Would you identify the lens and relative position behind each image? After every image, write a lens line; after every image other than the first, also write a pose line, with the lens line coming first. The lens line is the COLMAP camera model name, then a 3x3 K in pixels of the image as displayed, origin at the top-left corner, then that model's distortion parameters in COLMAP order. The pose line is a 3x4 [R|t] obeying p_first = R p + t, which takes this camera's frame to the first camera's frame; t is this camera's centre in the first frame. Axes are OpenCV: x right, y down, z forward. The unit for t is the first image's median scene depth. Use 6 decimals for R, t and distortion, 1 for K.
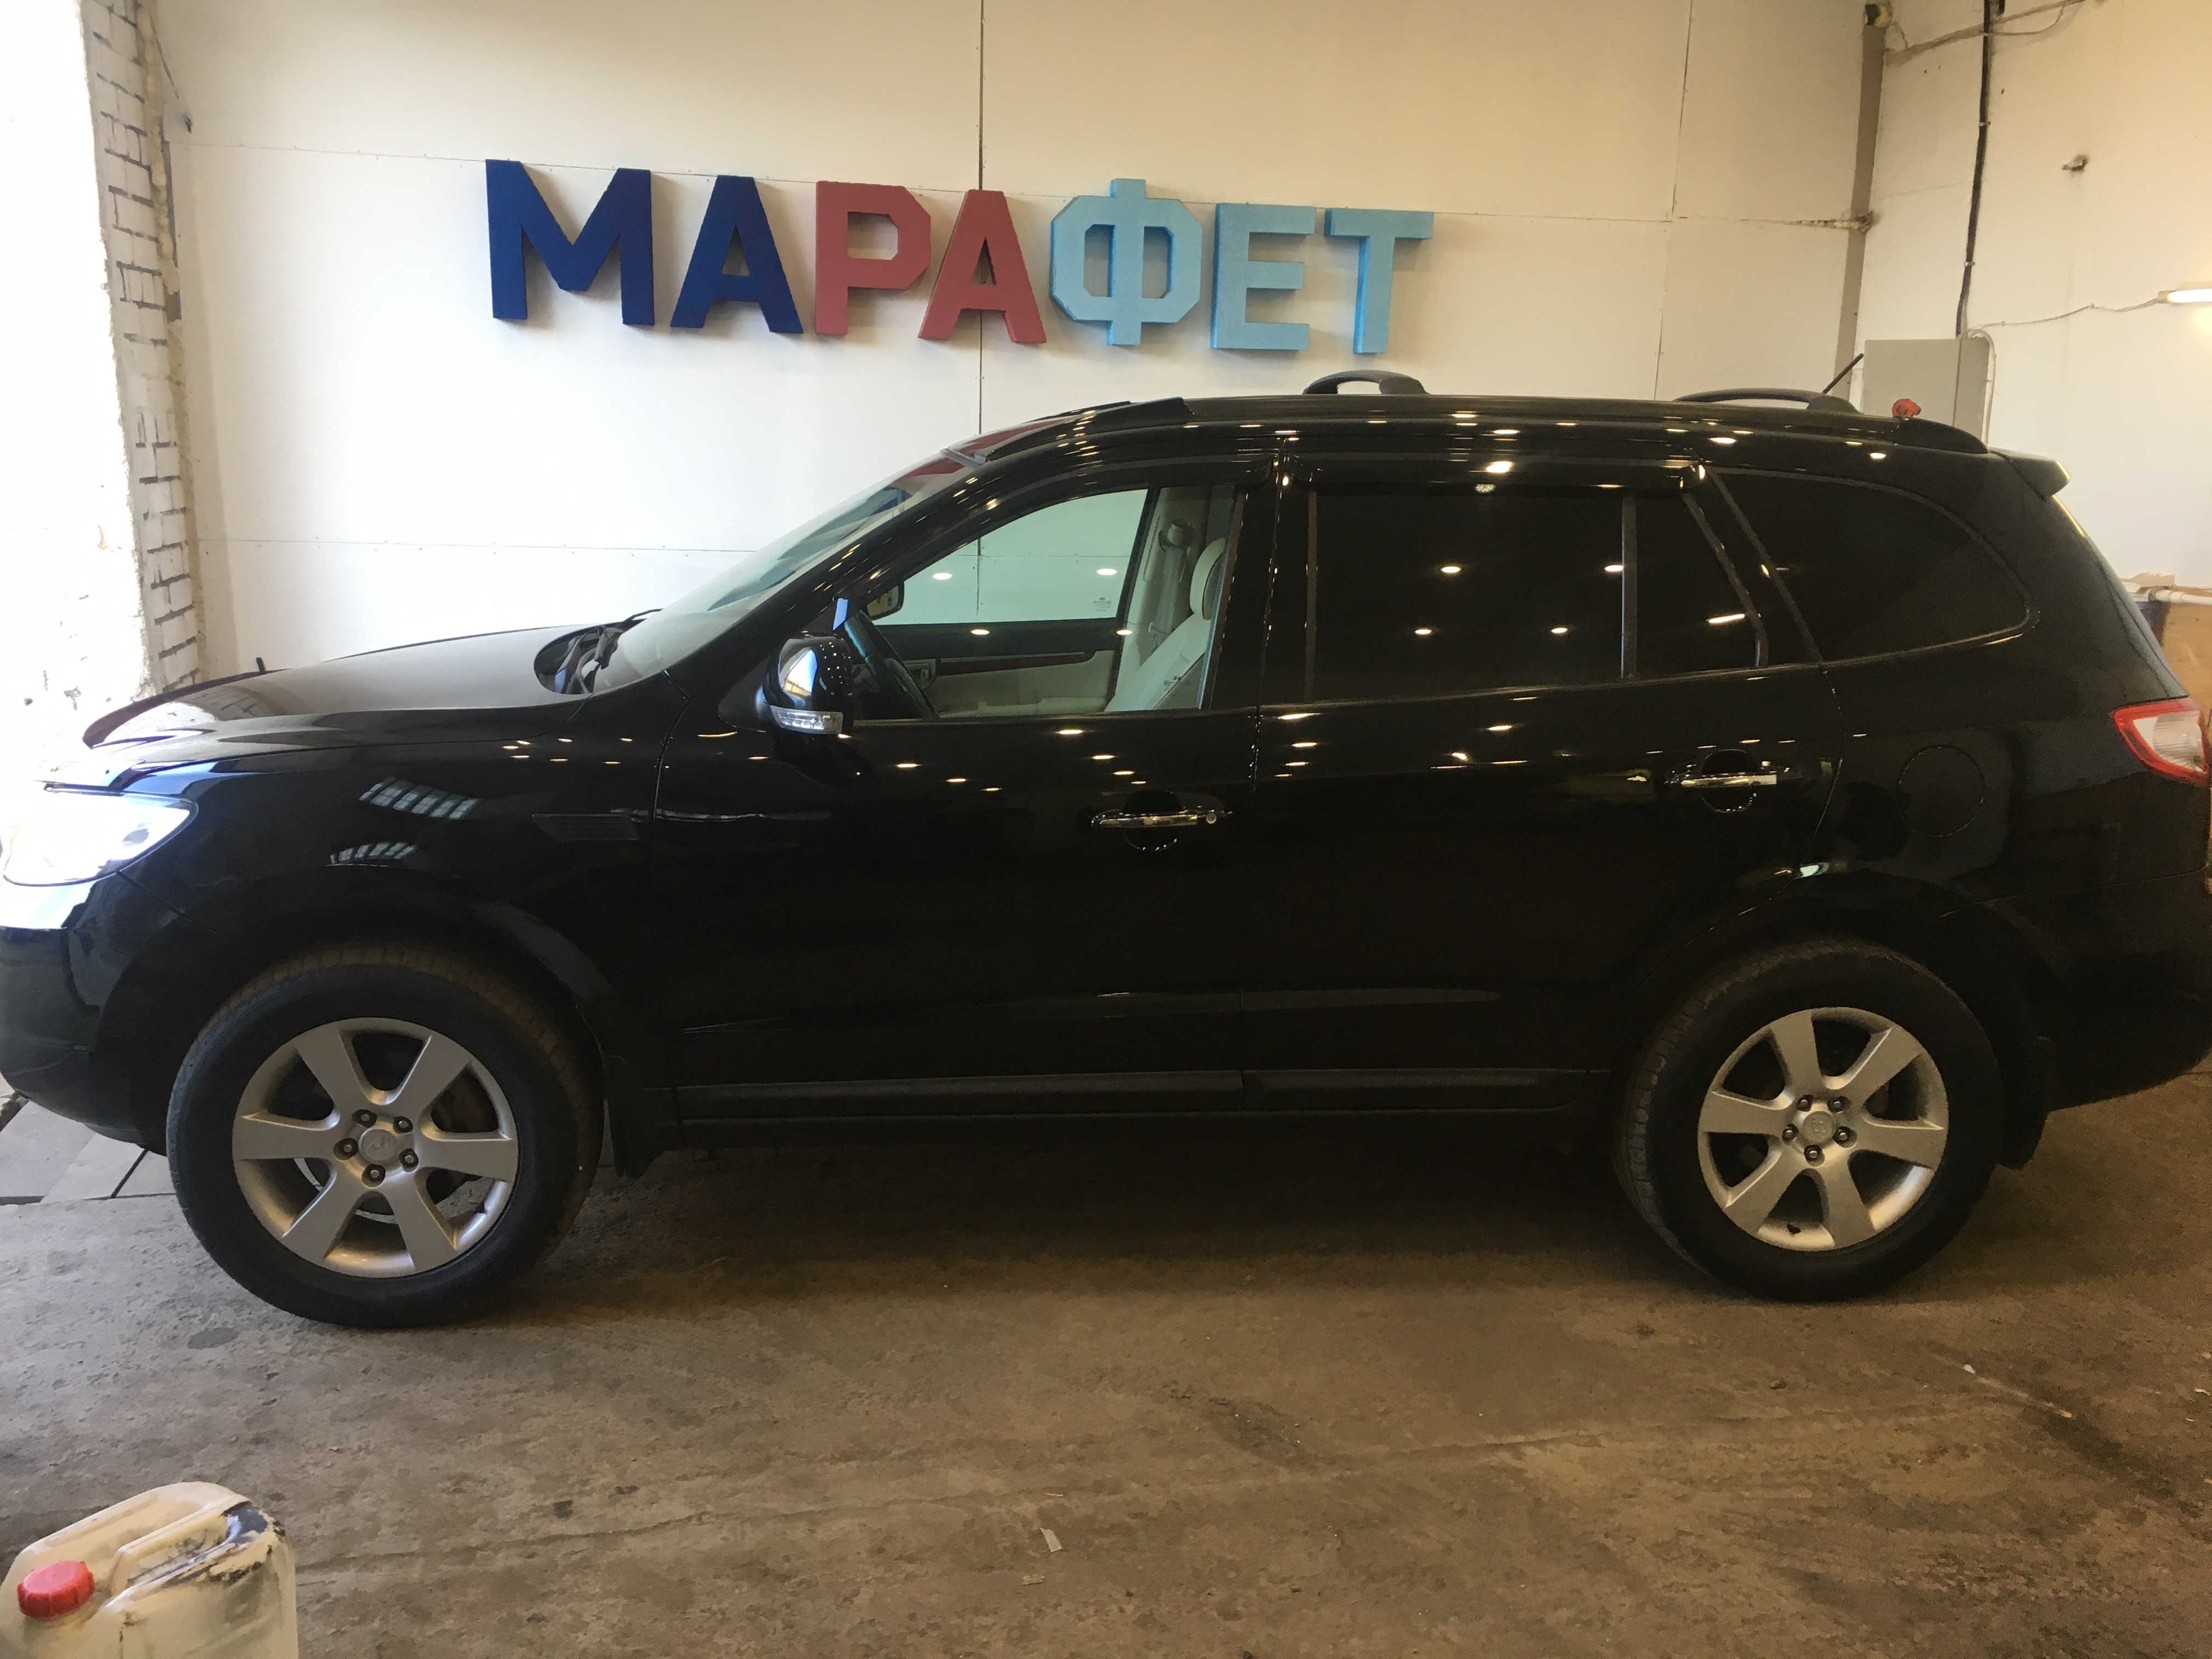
lens RADIAL K [[1898.9, 0, 1117.1], [0, 1898.9, 829.0], [0, 0, 1]] dist [0.093697, -0.120394]
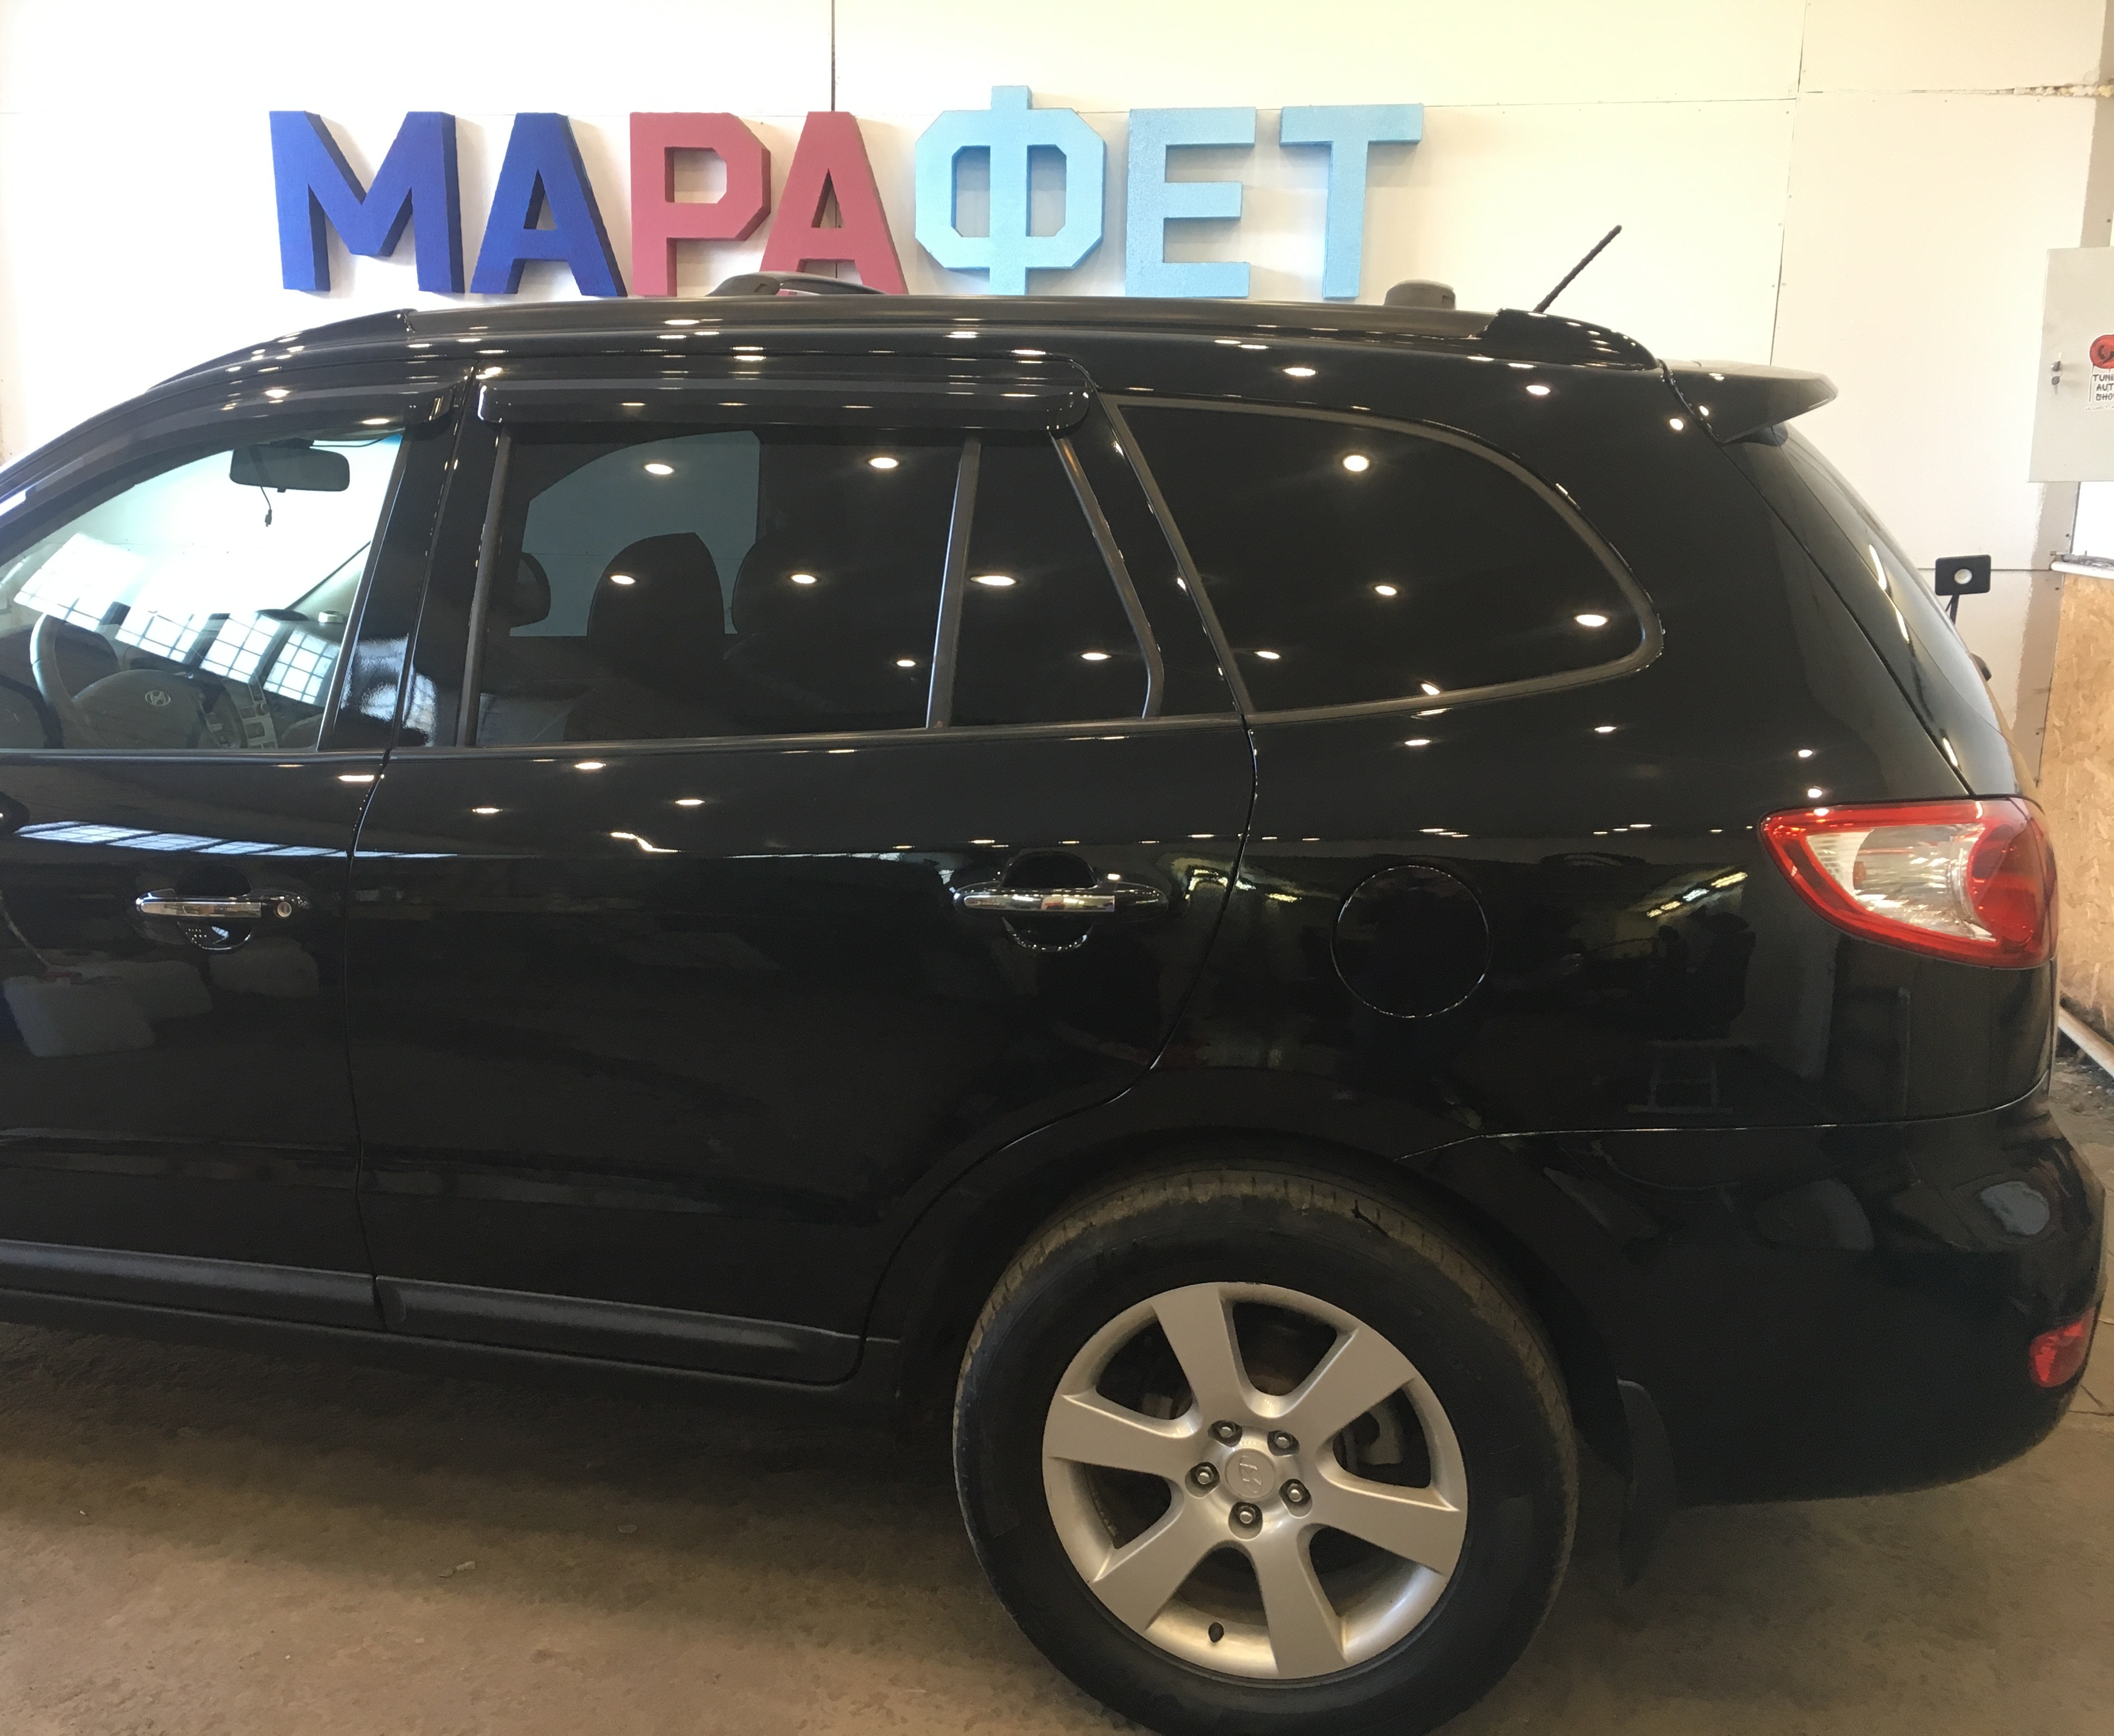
lens RADIAL K [[2005.3, 0, 923.8], [0, 2005.3, 874.7], [0, 0, 1]] dist [0.072568, -0.085975]
pose [[0.943356, 0.056630, -0.326912, 0.279376], [-0.056854, 0.998343, 0.008879, -0.020869], [0.326873, 0.010211, 0.945013, 0.214368]]
